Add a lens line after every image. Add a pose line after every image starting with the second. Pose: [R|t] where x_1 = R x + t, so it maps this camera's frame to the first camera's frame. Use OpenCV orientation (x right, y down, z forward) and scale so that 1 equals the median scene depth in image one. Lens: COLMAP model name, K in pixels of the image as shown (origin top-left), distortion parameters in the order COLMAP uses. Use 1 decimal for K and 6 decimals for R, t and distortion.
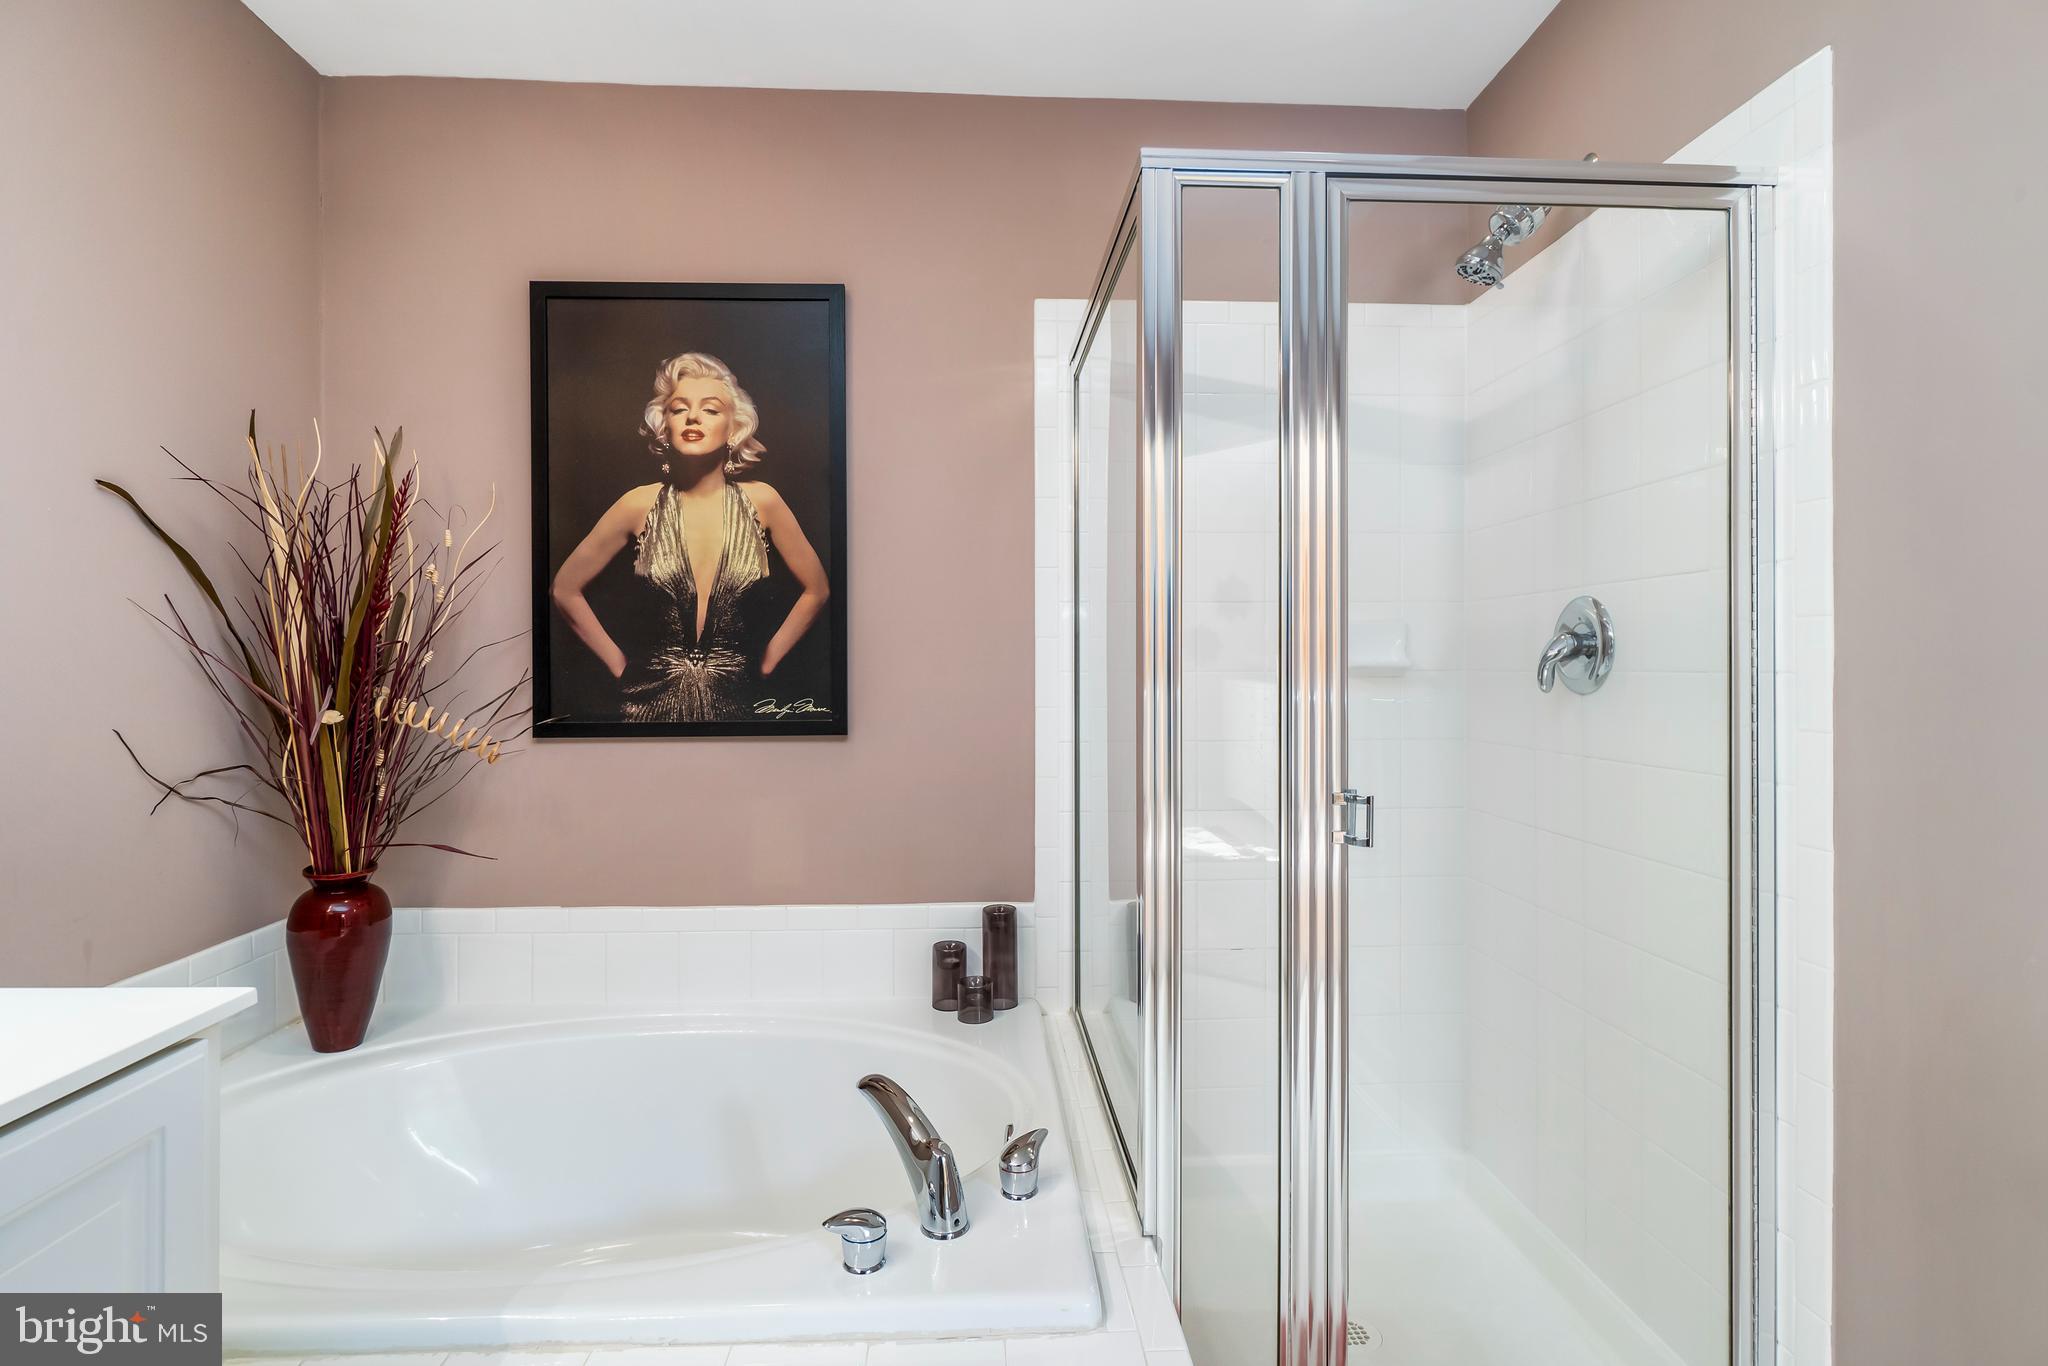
lens RADIAL K [[1046.1, 0, 1030.2], [0, 1046.1, 669.7], [0, 0, 1]] dist [-0.000550, -0.000073]
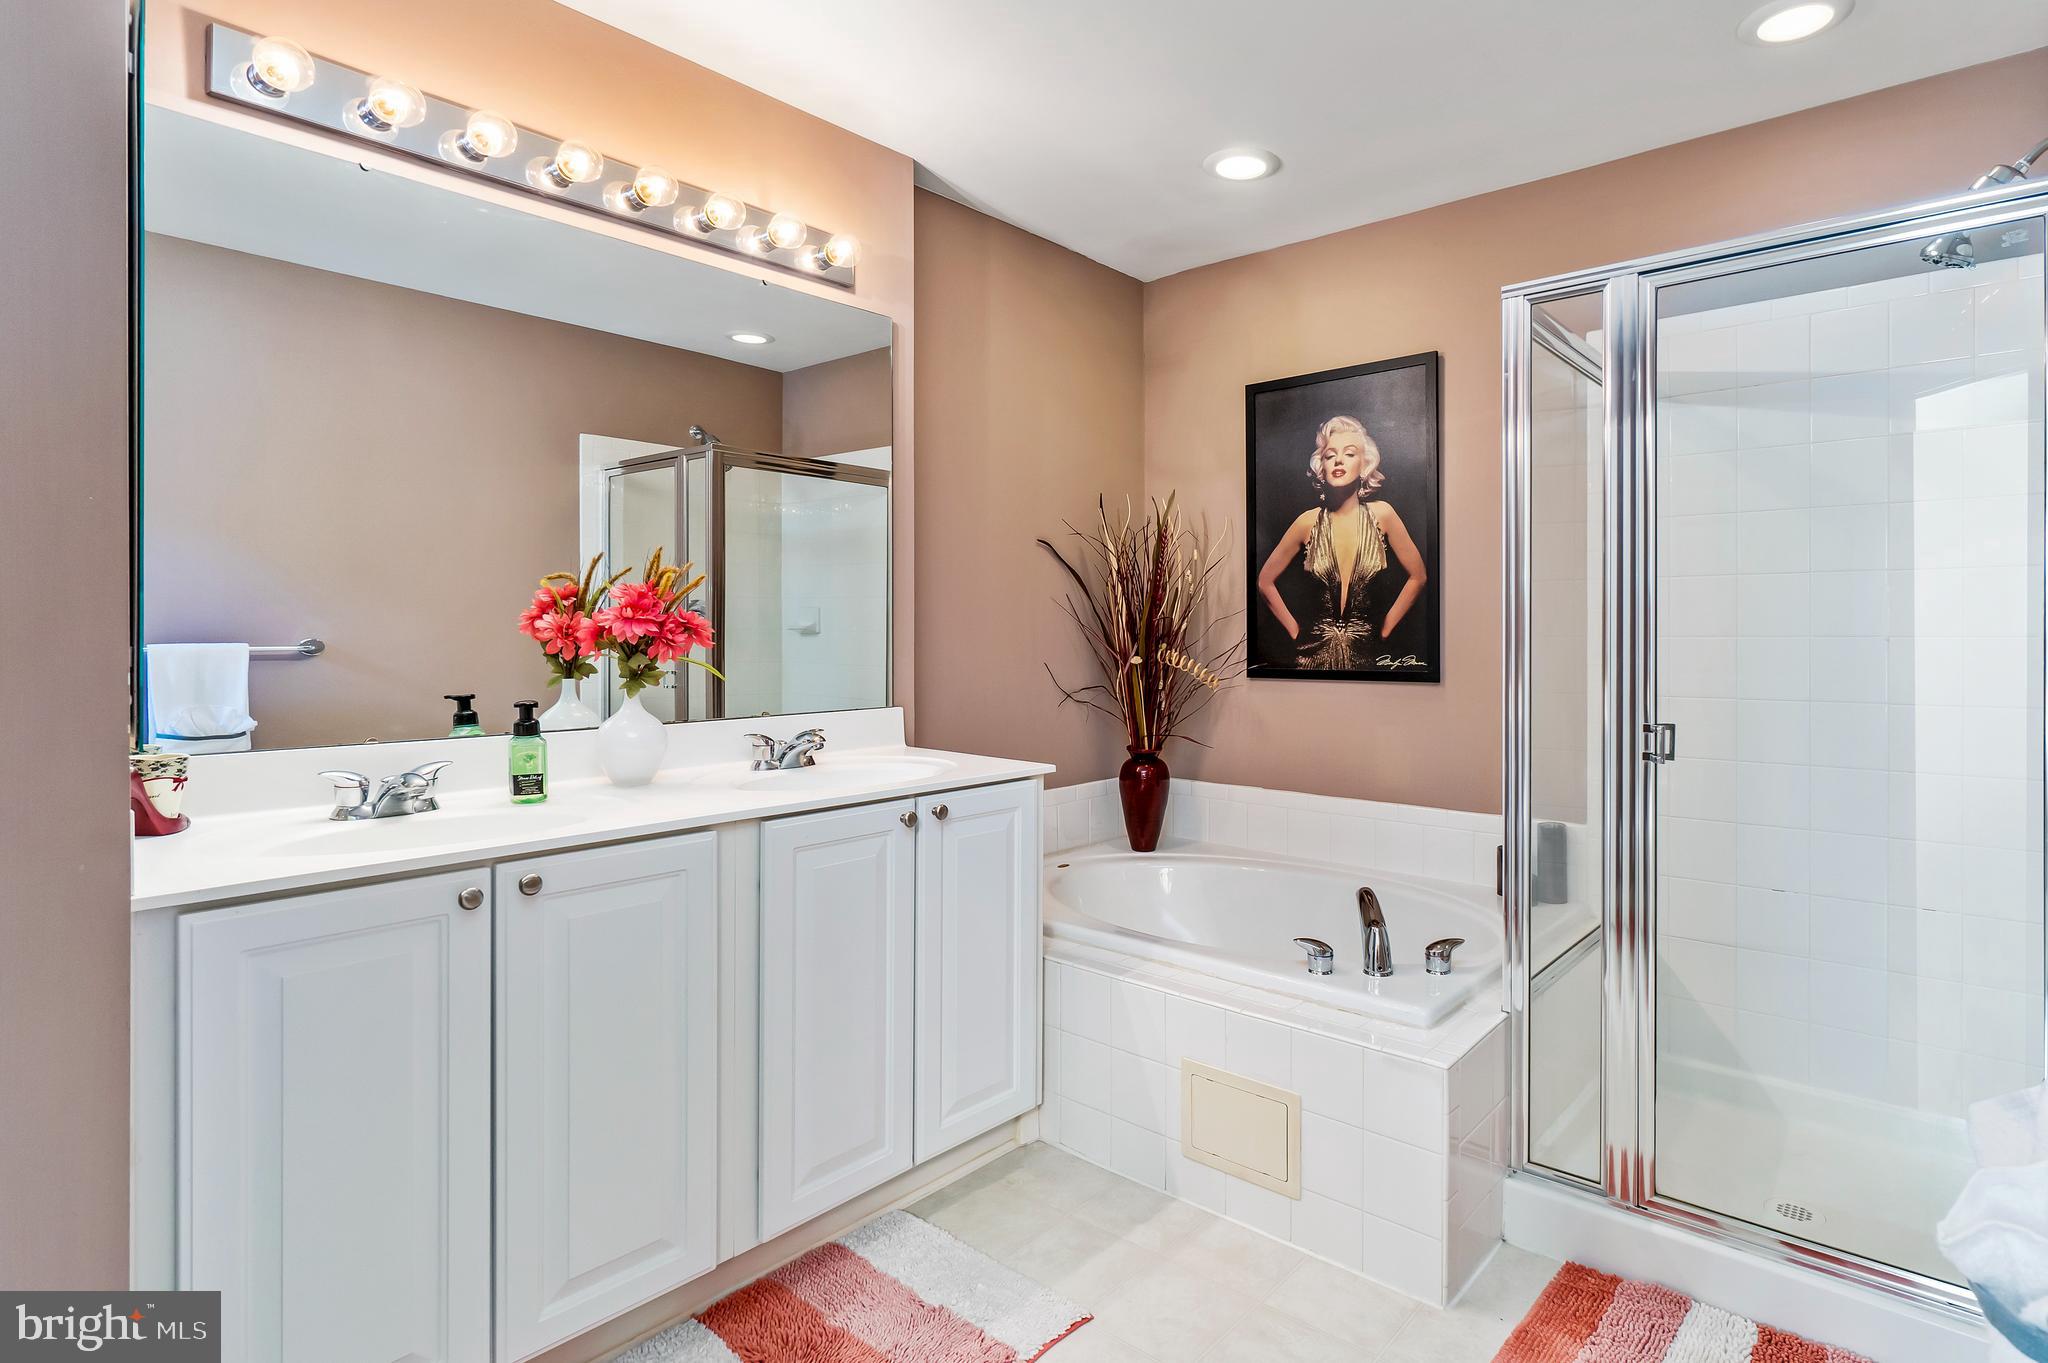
lens RADIAL K [[1046.1, 0, 1030.2], [0, 1046.1, 668.2], [0, 0, 1]] dist [-0.000550, -0.000073]
pose [[0.691237, 0.026794, -0.722131, 0.437563], [-0.005406, 0.999476, 0.031909, 0.003192], [0.722608, -0.018153, 0.691020, -0.319200]]
